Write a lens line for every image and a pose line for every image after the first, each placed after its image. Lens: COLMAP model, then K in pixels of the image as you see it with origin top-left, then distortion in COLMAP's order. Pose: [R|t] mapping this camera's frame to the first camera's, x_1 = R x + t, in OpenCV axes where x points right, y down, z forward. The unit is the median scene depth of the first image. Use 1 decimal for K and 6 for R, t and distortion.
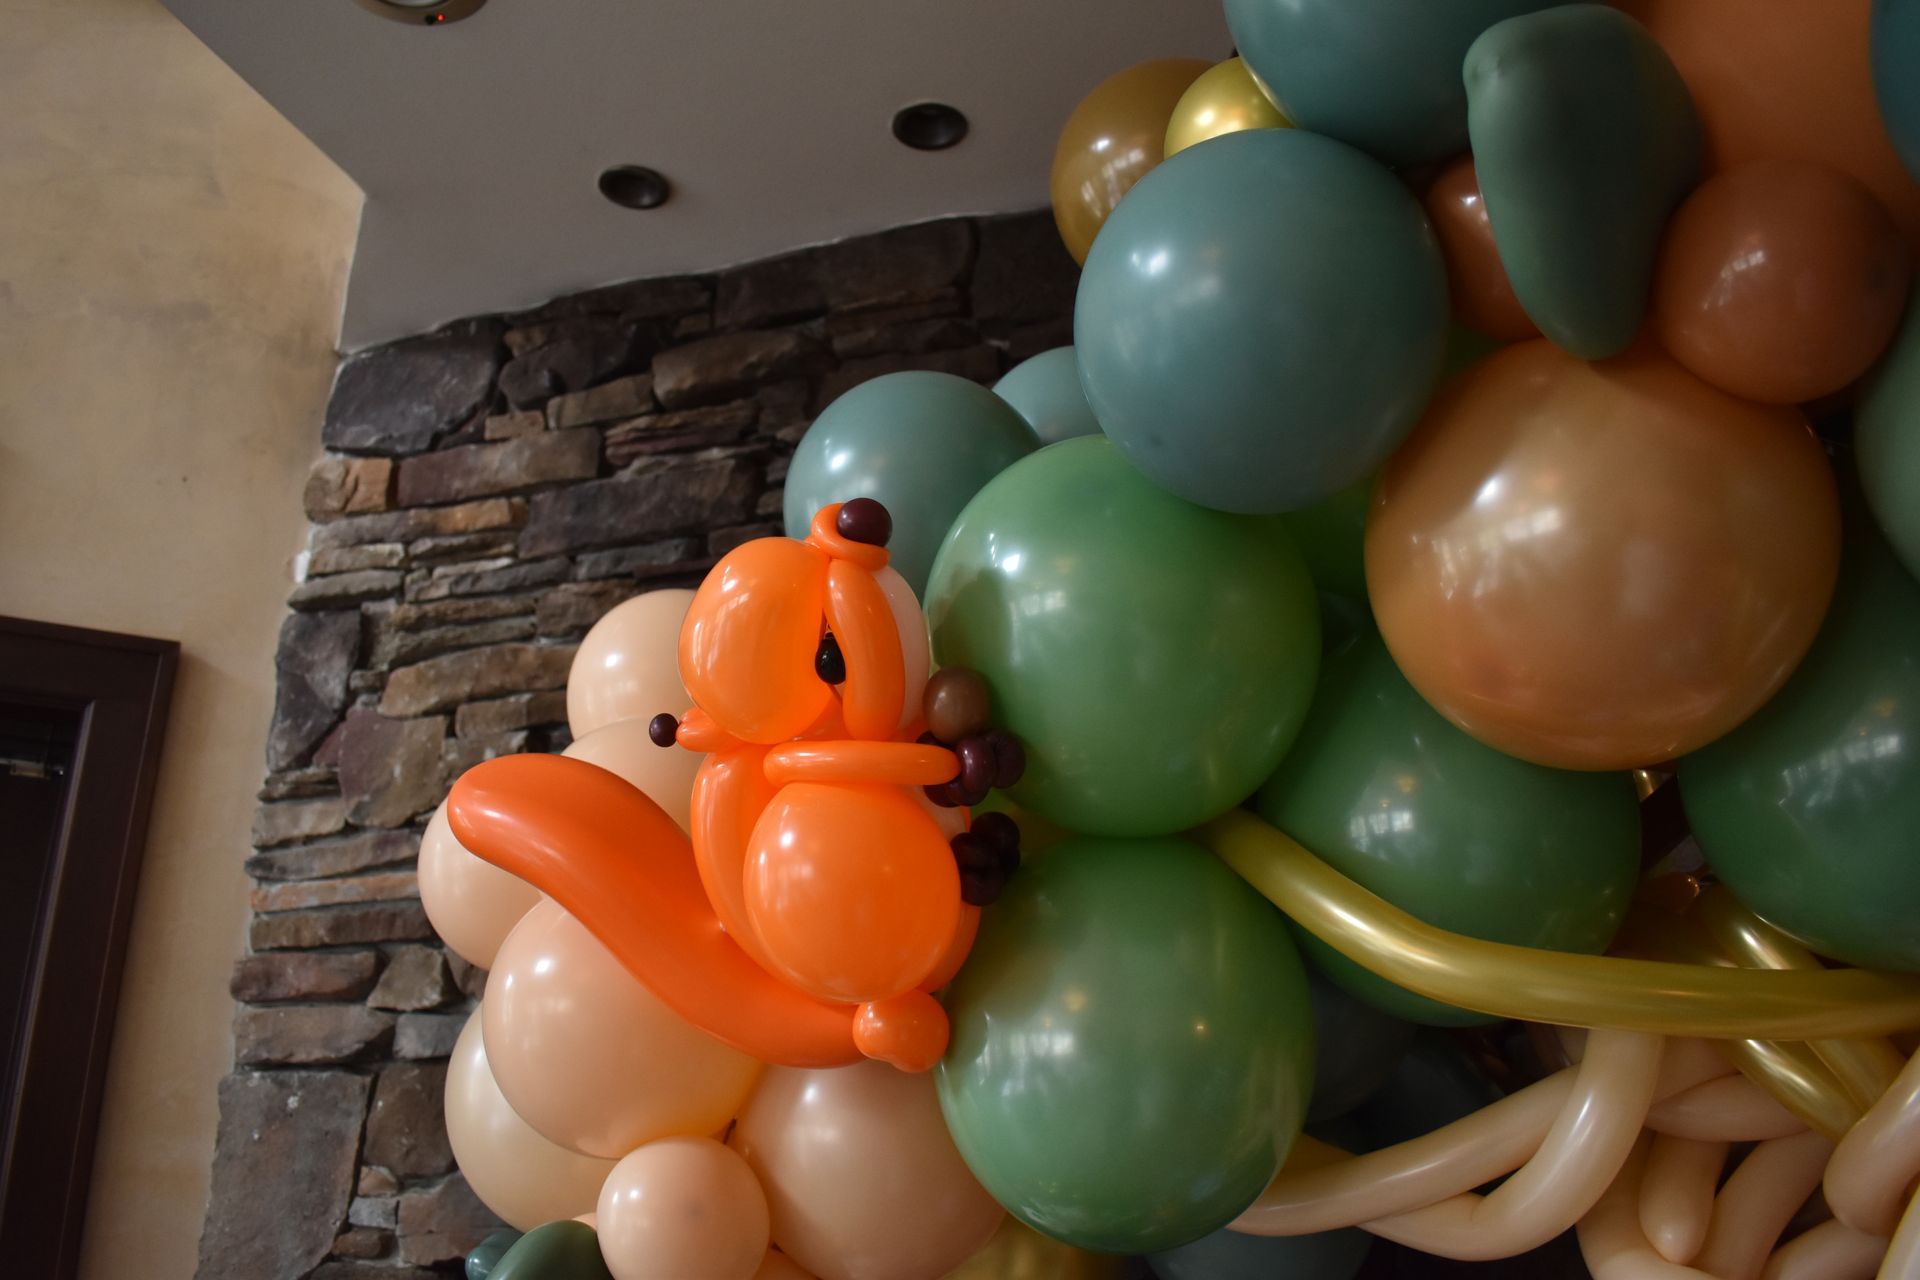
lens RADIAL K [[1488.3, 0, 953.9], [0, 1488.3, 626.2], [0, 0, 1]] dist [-0.100888, 0.018911]
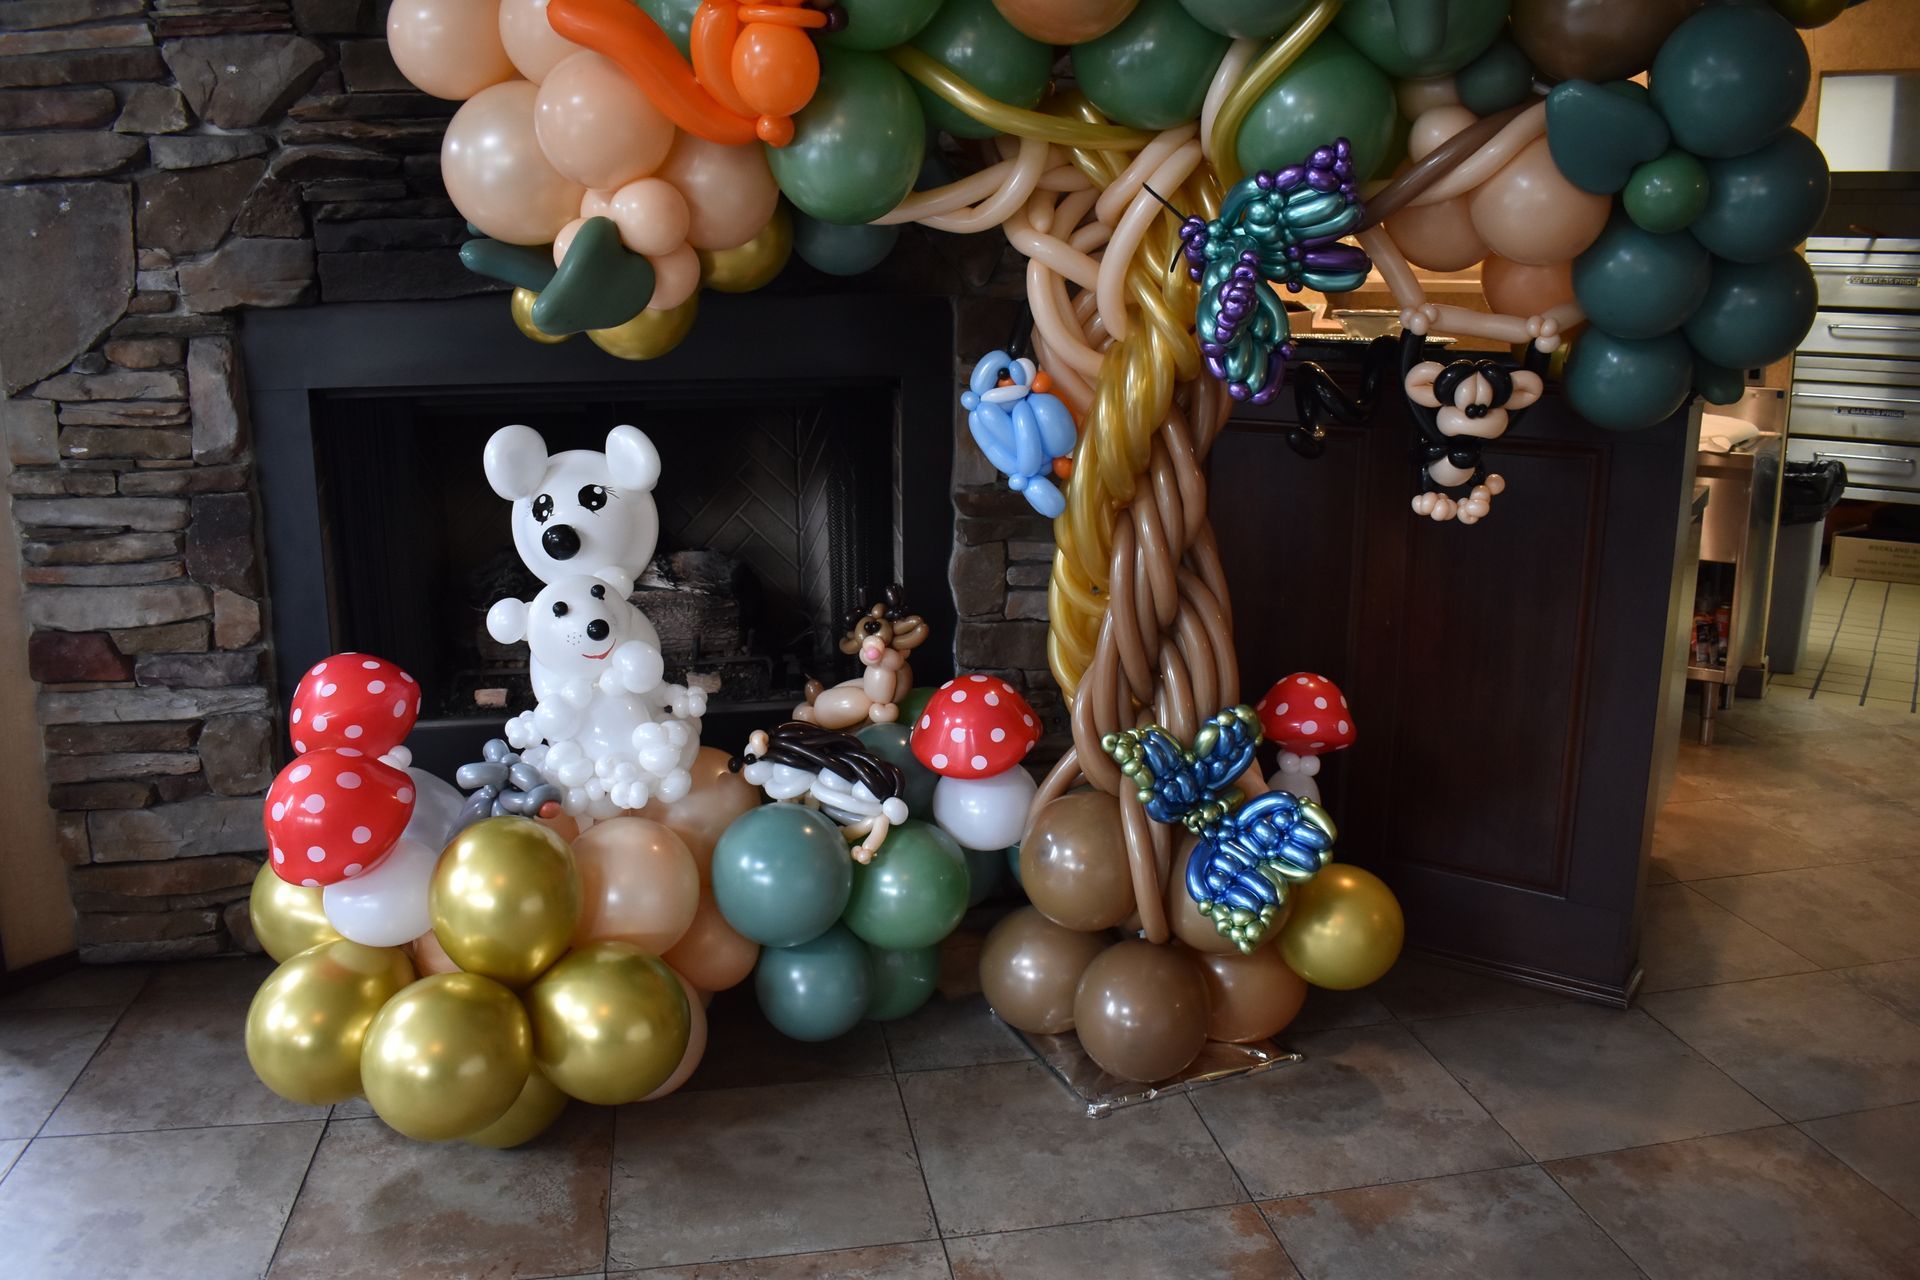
lens RADIAL K [[1488.3, 0, 953.9], [0, 1488.3, 626.2], [0, 0, 1]] dist [-0.100888, 0.018911]
pose [[0.865767, -0.130309, 0.483184, -0.432629], [-0.151849, 0.851584, 0.501743, -0.120570], [-0.476853, -0.507764, 0.717487, -0.519219]]
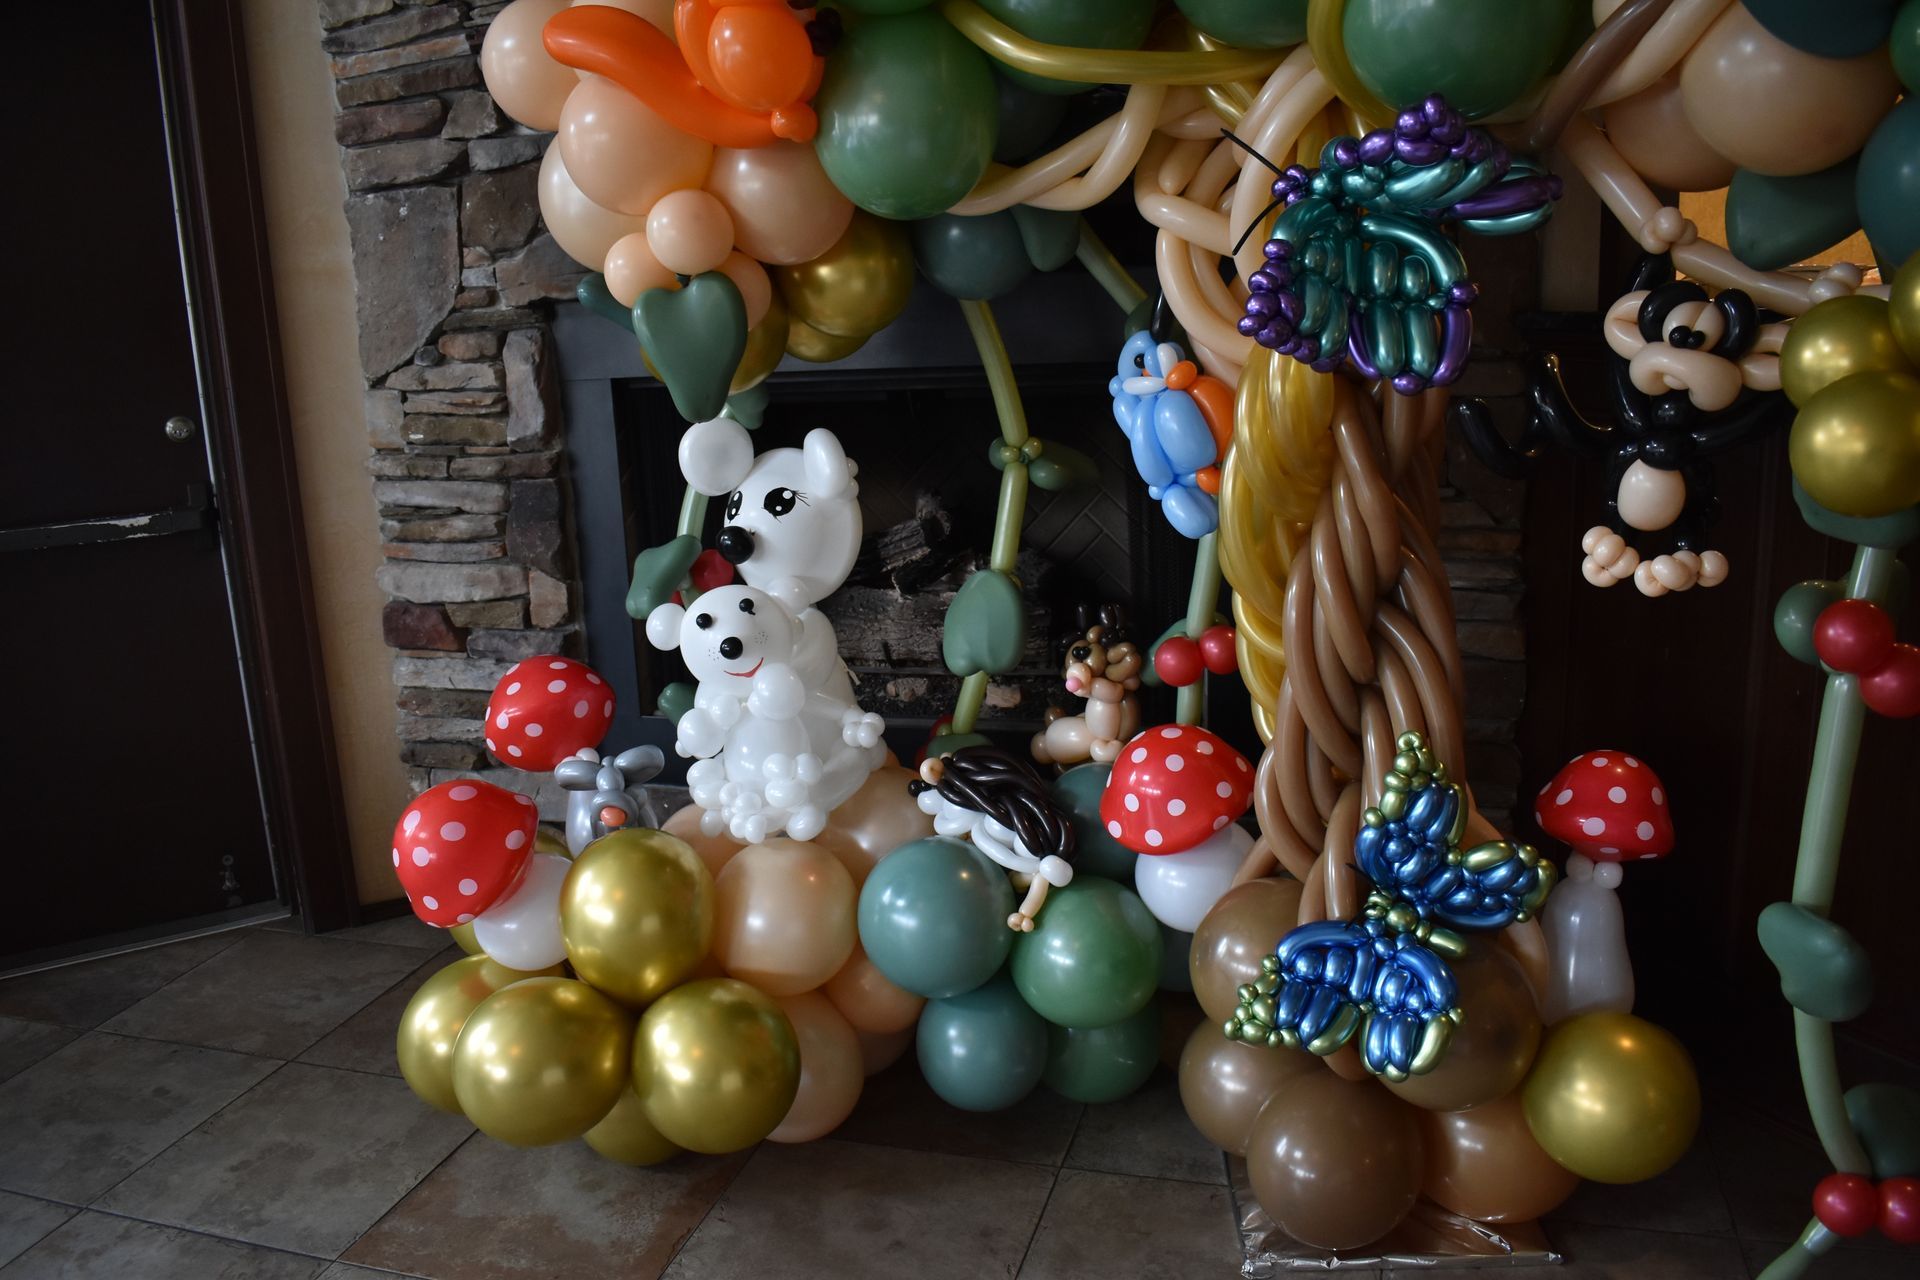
lens RADIAL K [[1488.3, 0, 953.9], [0, 1488.3, 626.2], [0, 0, 1]] dist [-0.100888, 0.018911]
pose [[0.996389, -0.072888, 0.043554, -0.006639], [0.038245, 0.843223, 0.536202, -0.076607], [-0.075809, -0.532600, 0.842965, -0.478200]]
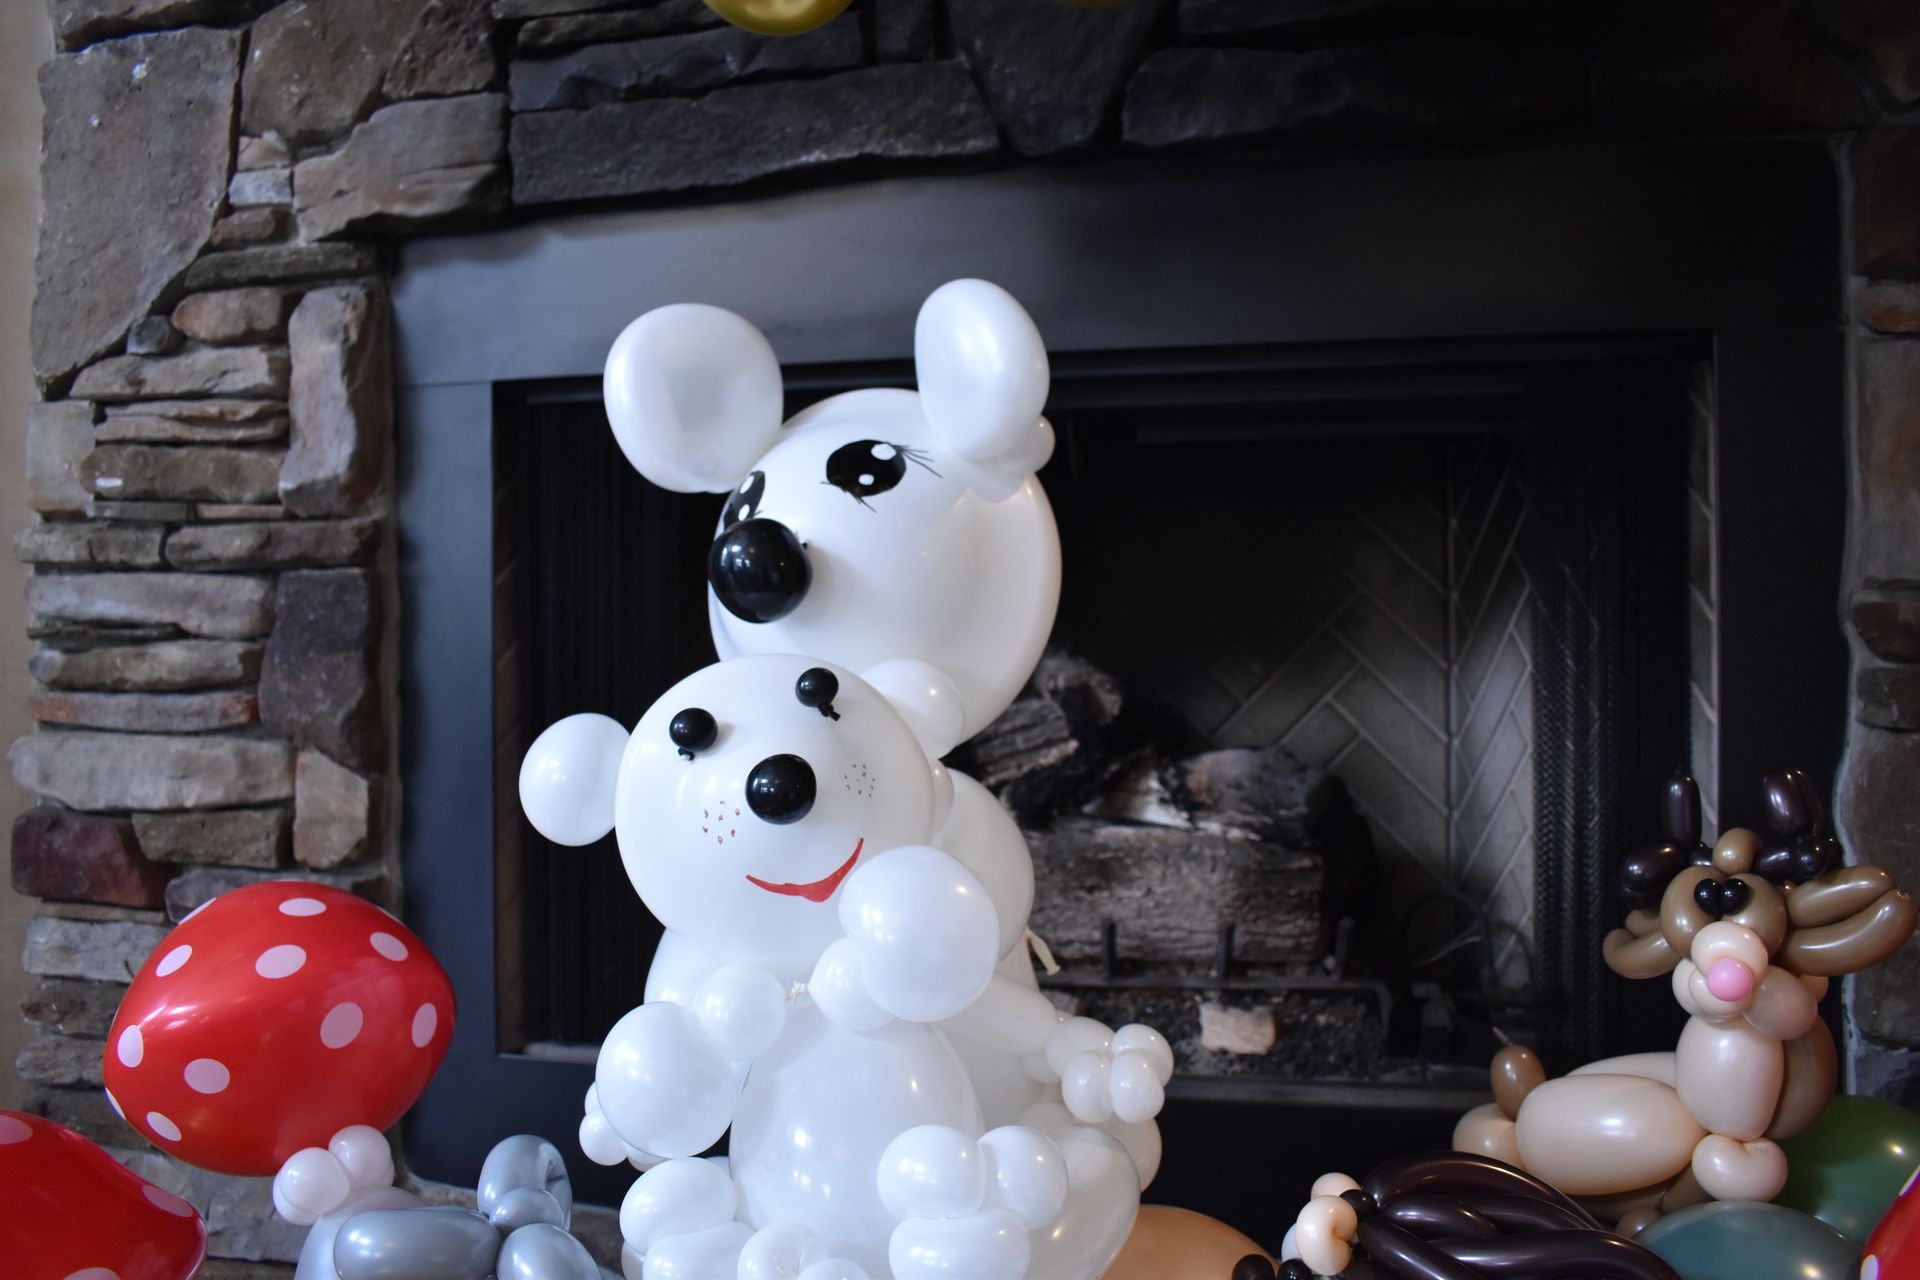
lens RADIAL K [[1488.3, 0, 953.9], [0, 1488.3, 626.2], [0, 0, 1]] dist [-0.100888, 0.018911]
pose [[0.992803, -0.023594, 0.117409, -0.119111], [-0.016914, 0.942947, 0.332513, 0.349368], [-0.118556, -0.332105, 0.935762, 0.130184]]
